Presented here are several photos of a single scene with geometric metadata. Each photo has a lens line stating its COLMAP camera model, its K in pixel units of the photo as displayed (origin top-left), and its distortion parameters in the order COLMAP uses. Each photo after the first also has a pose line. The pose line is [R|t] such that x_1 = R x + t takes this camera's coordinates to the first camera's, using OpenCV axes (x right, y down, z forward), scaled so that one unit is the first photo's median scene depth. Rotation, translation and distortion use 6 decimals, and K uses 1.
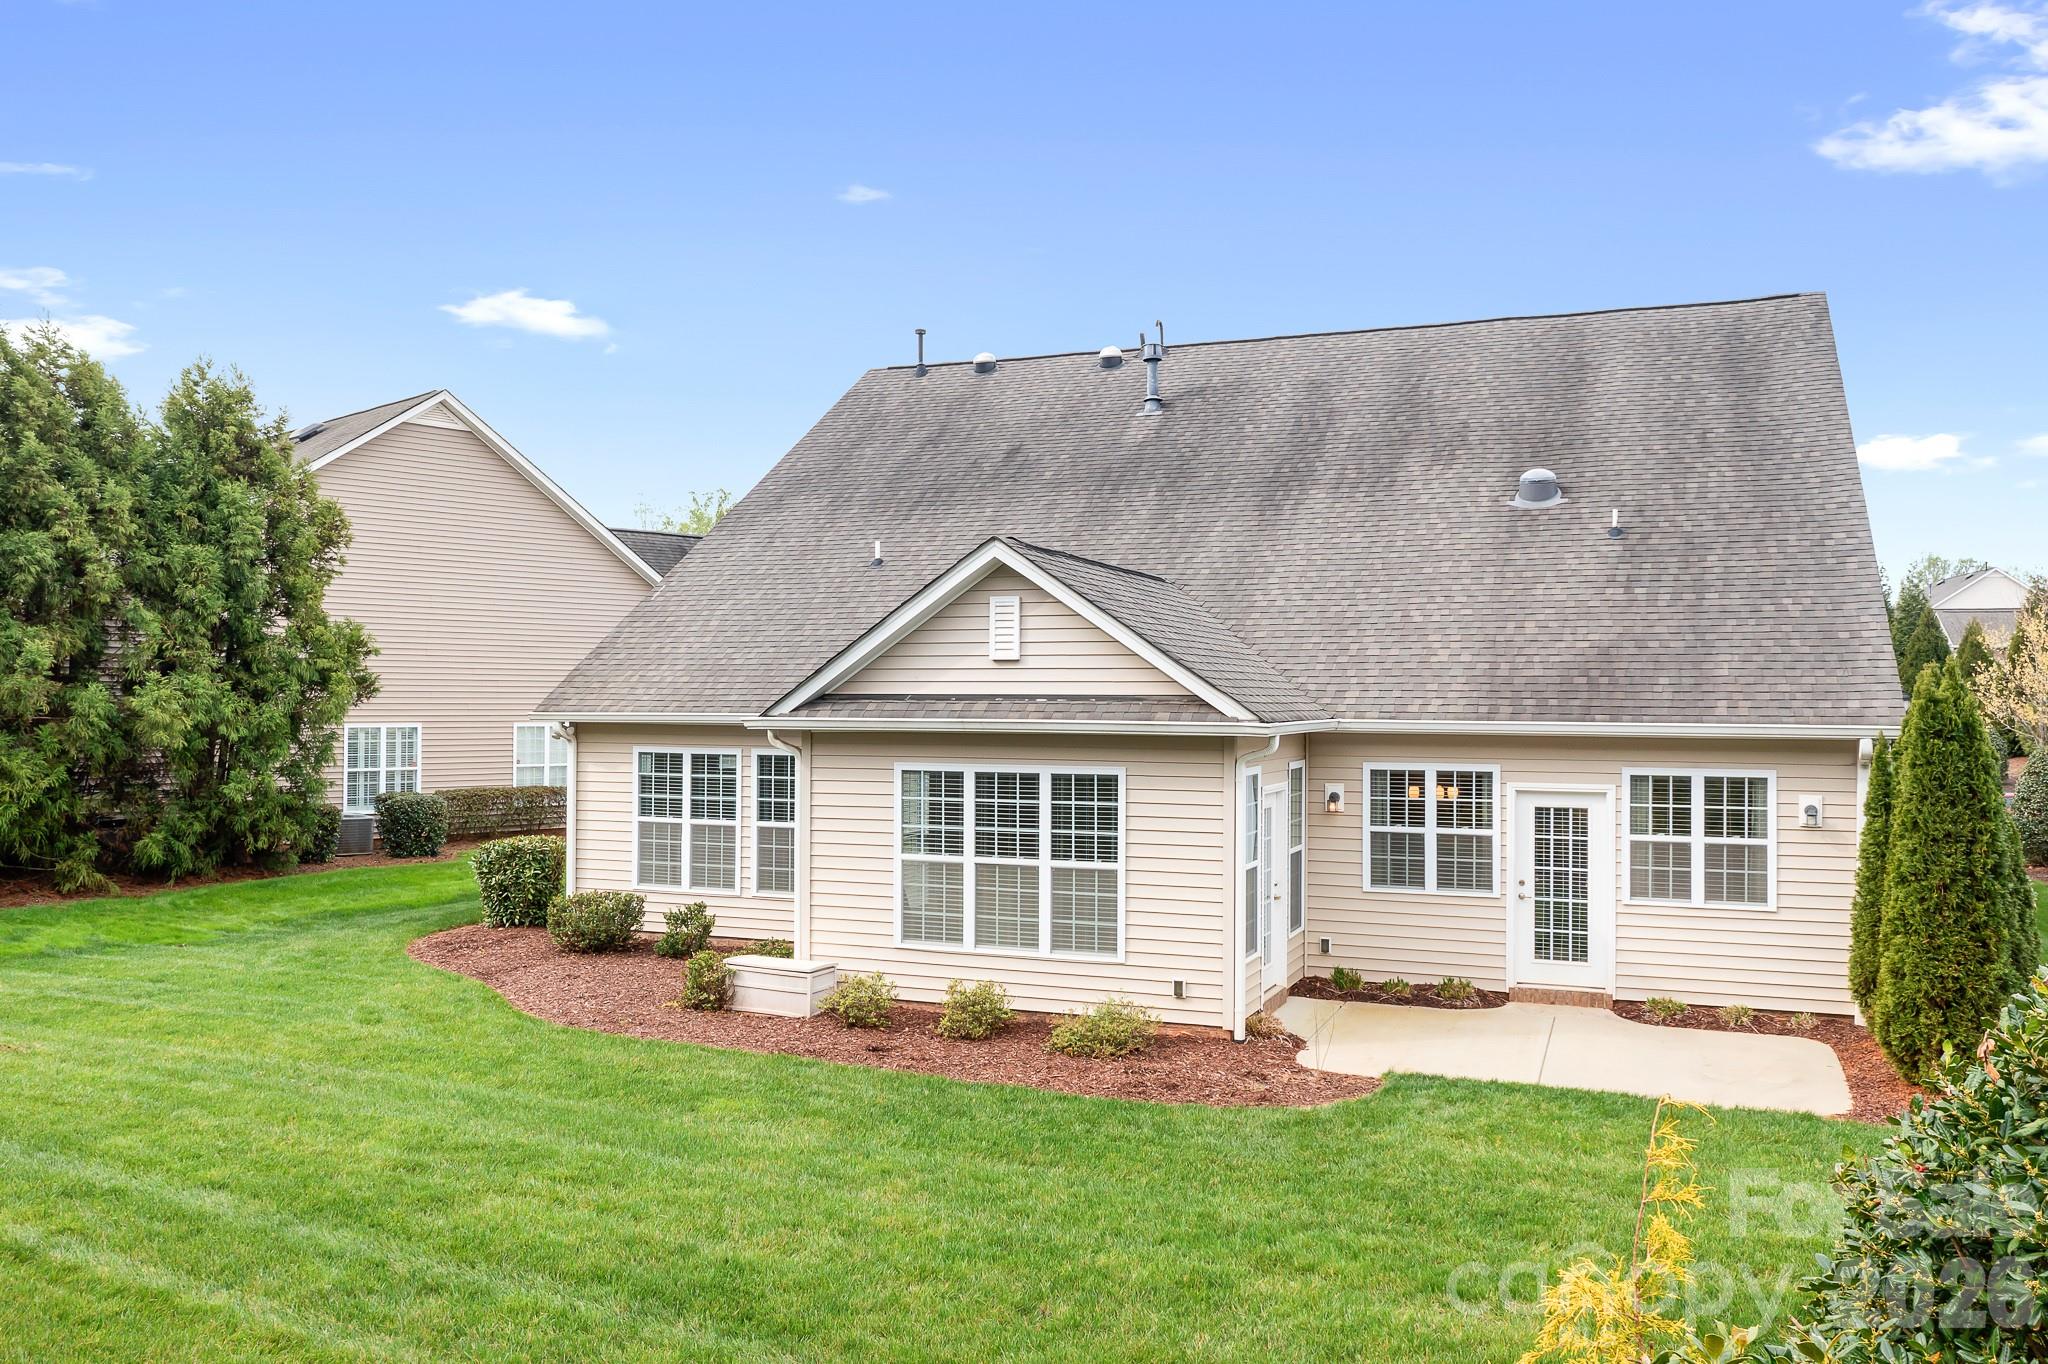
lens RADIAL K [[1630.0, 0, 1021.4], [0, 1630.0, 638.4], [0, 0, 1]] dist [-0.014184, -0.000525]
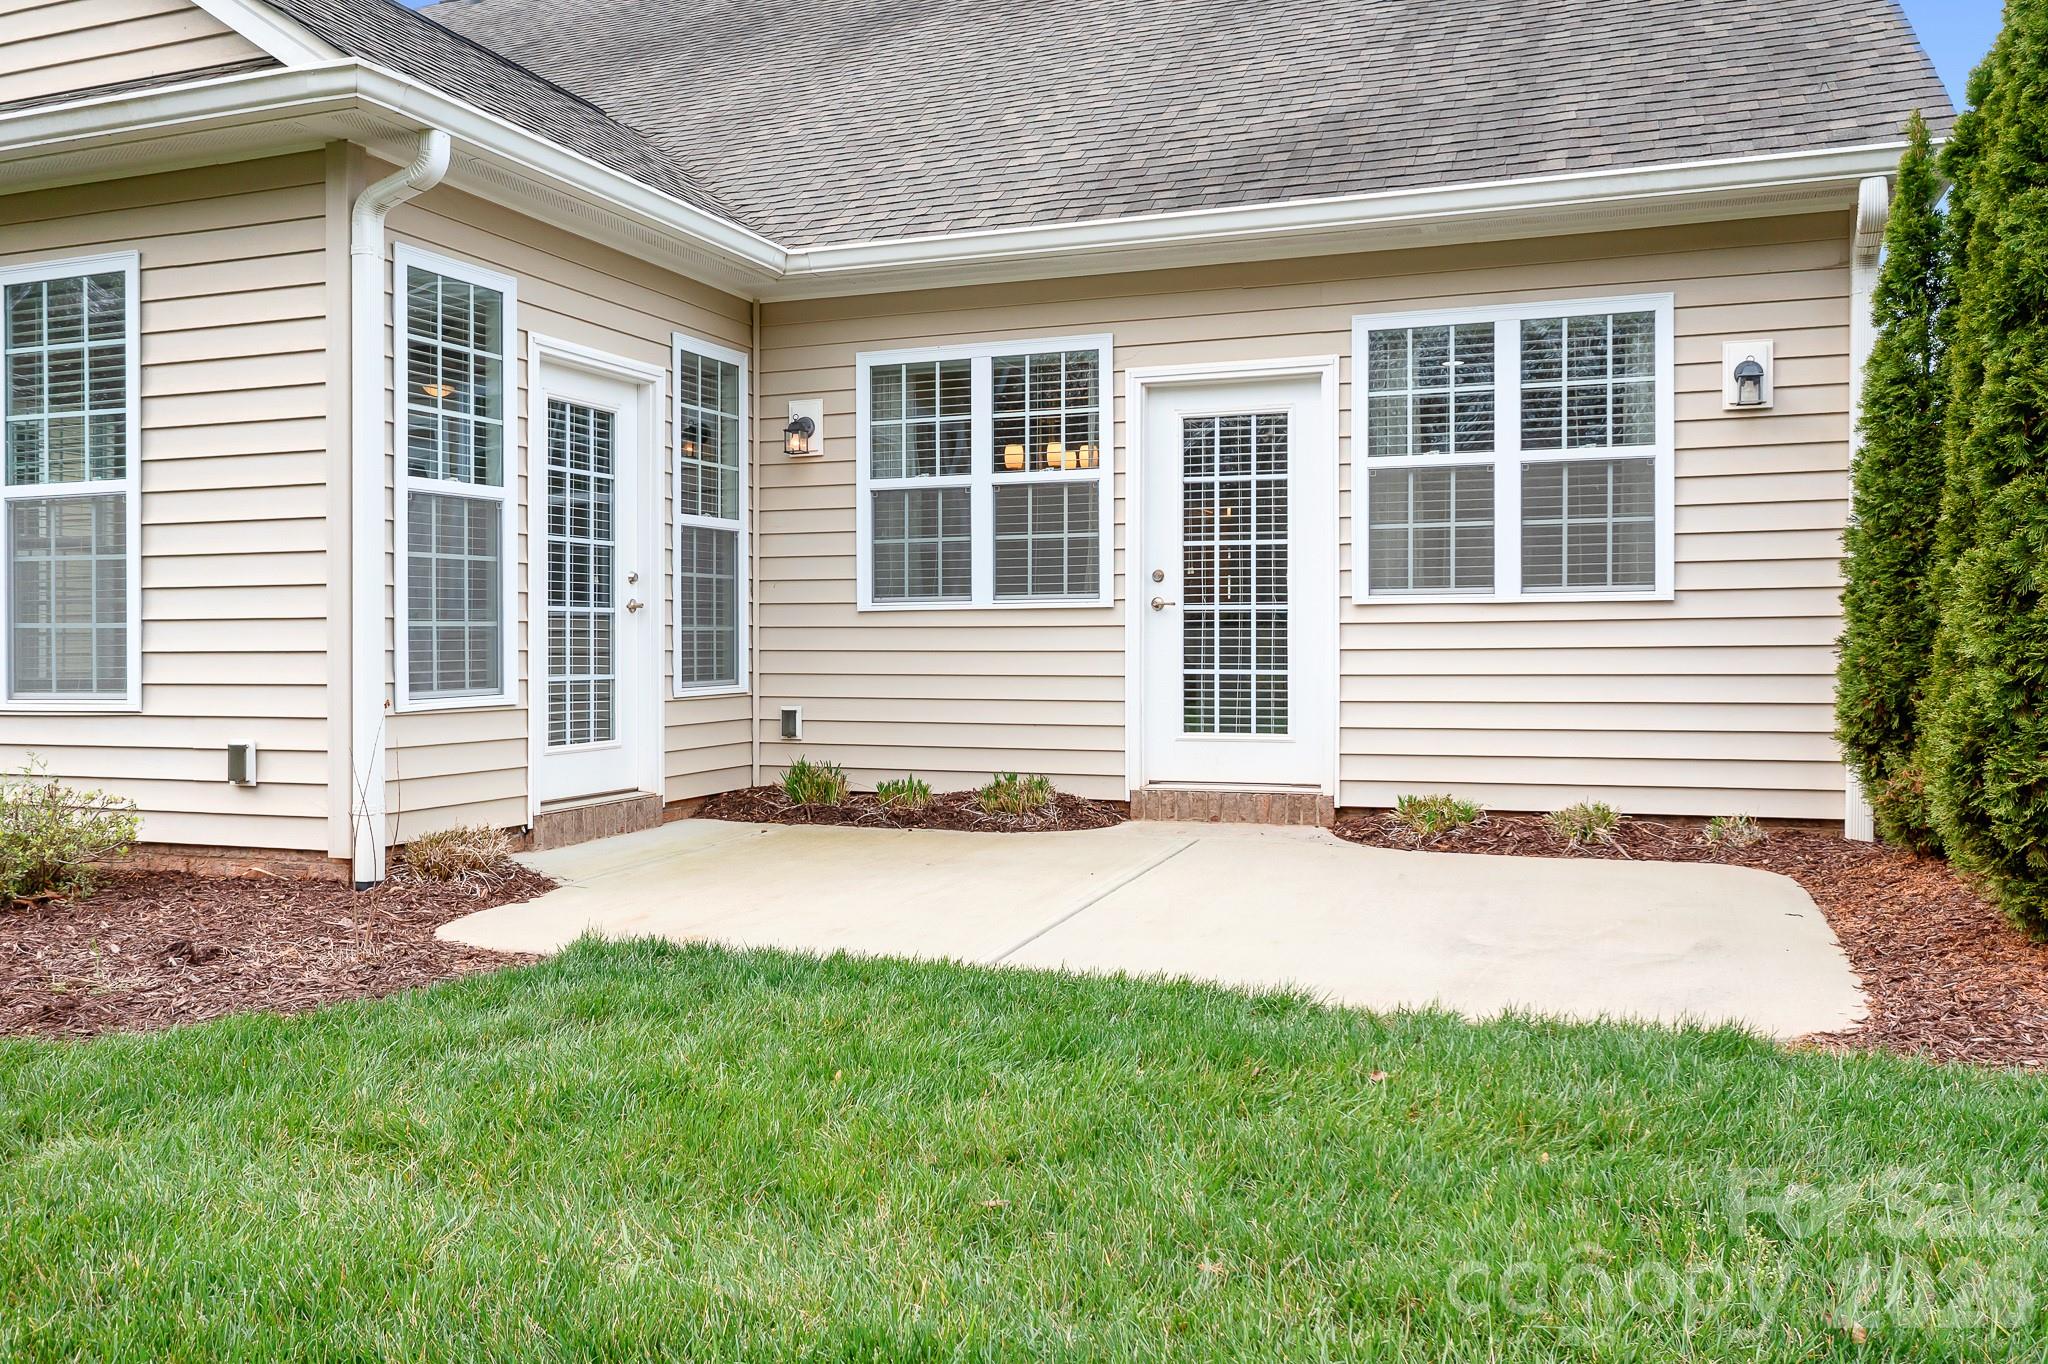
lens RADIAL K [[1630.0, 0, 1021.4], [0, 1630.0, 638.4], [0, 0, 1]] dist [-0.014184, -0.000525]
pose [[0.999577, -0.012153, 0.026405, 0.262949], [0.011340, 0.999463, 0.030743, 0.158643], [-0.026764, -0.030430, 0.999178, 0.535025]]
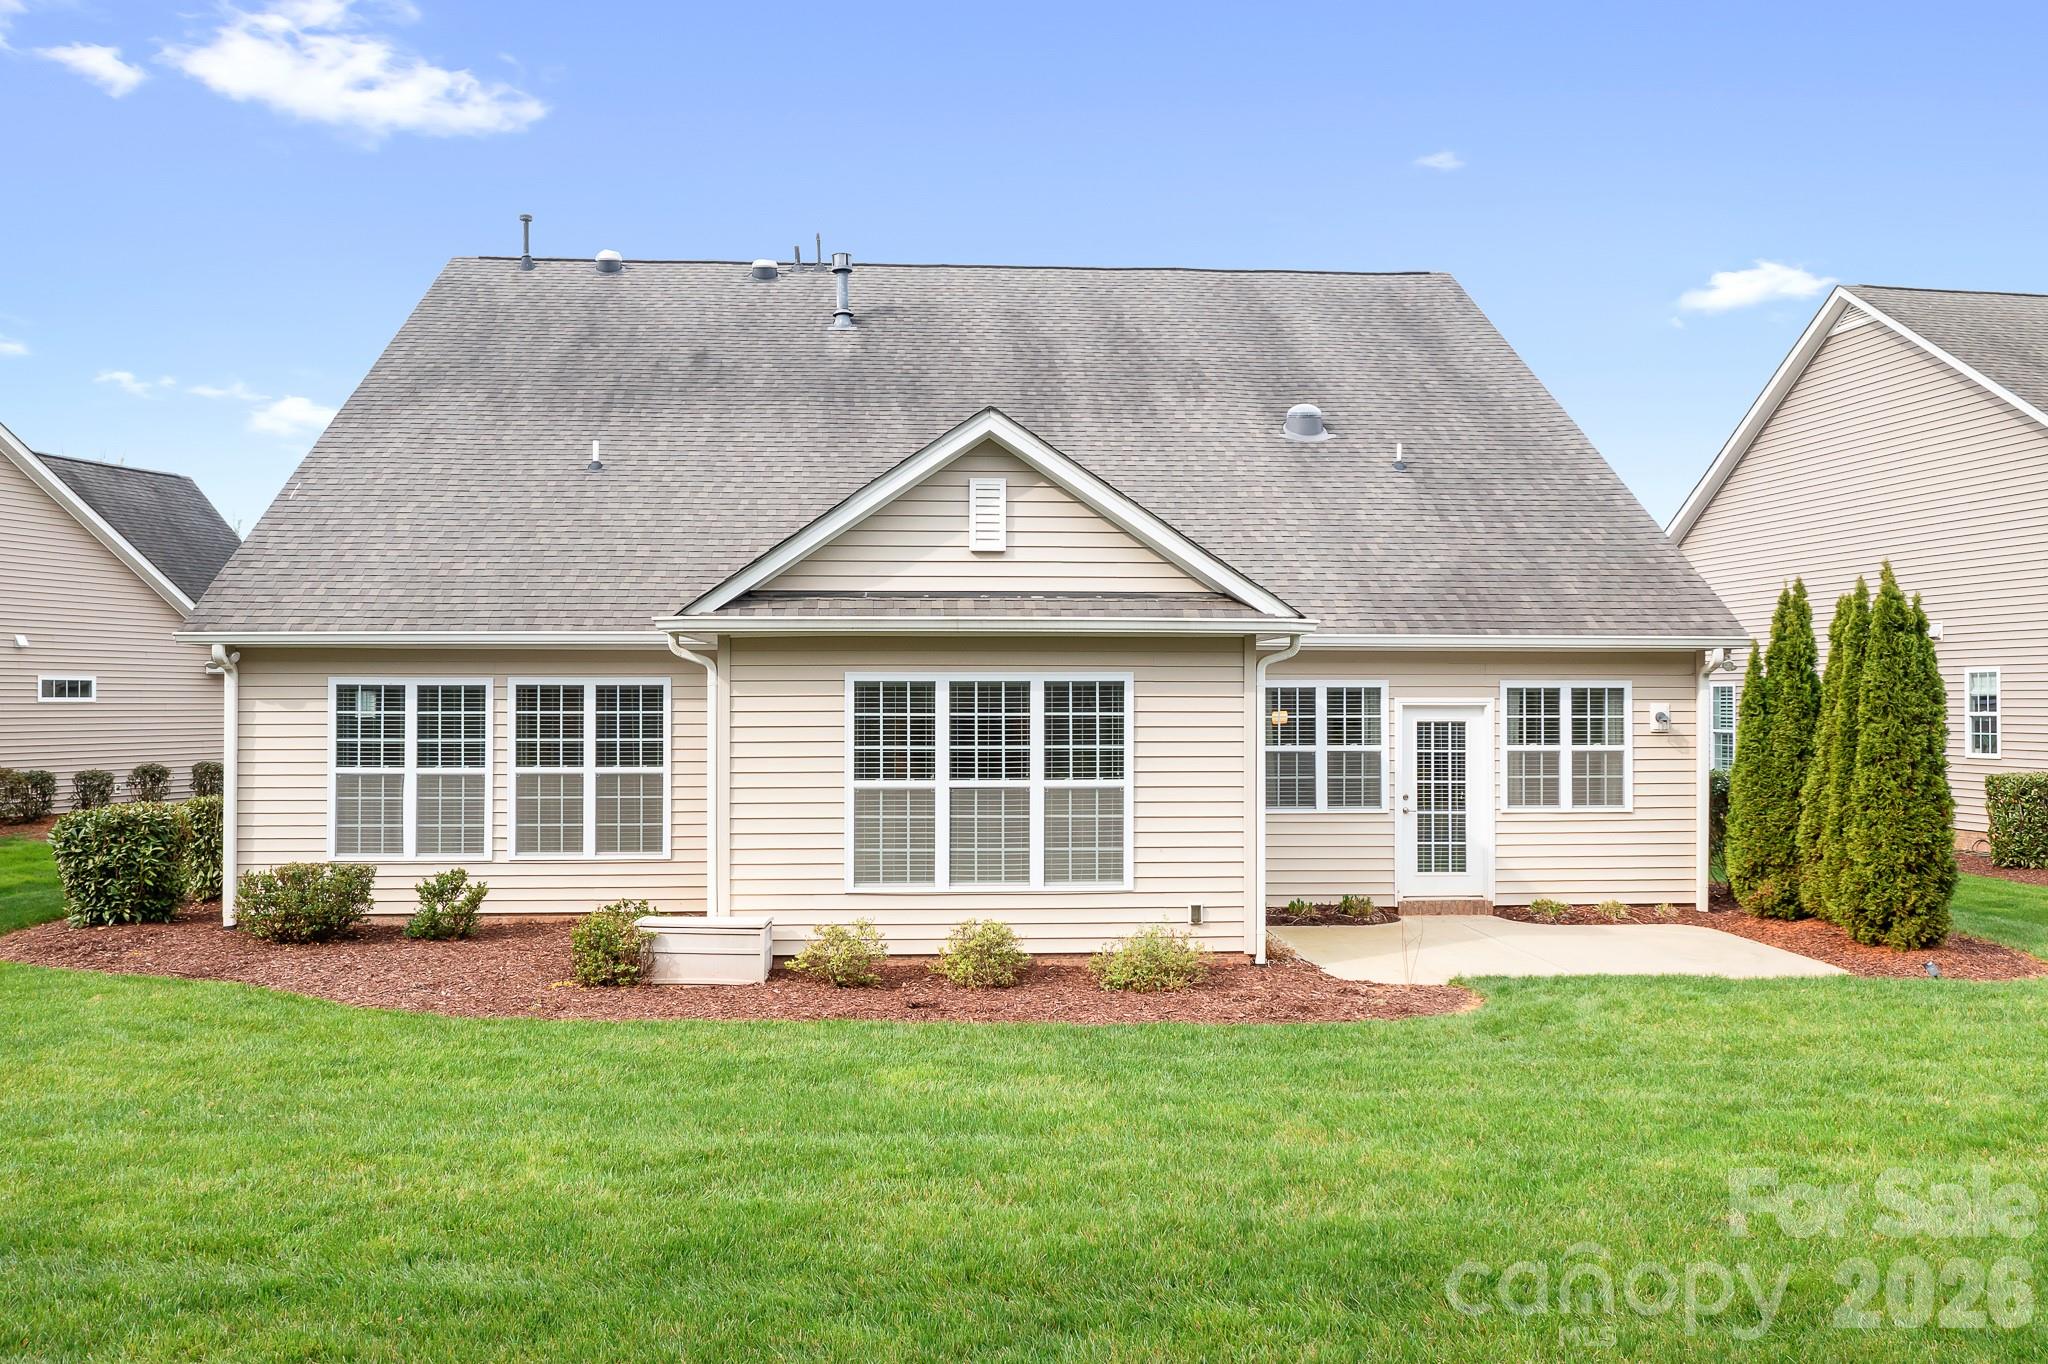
lens RADIAL K [[1630.0, 0, 1021.4], [0, 1630.0, 638.4], [0, 0, 1]] dist [-0.014184, -0.000525]
pose [[0.898816, 0.011409, 0.438177, -0.360773], [-0.011002, 0.999933, -0.003467, 0.060085], [-0.438187, -0.001705, 0.898882, 0.206830]]
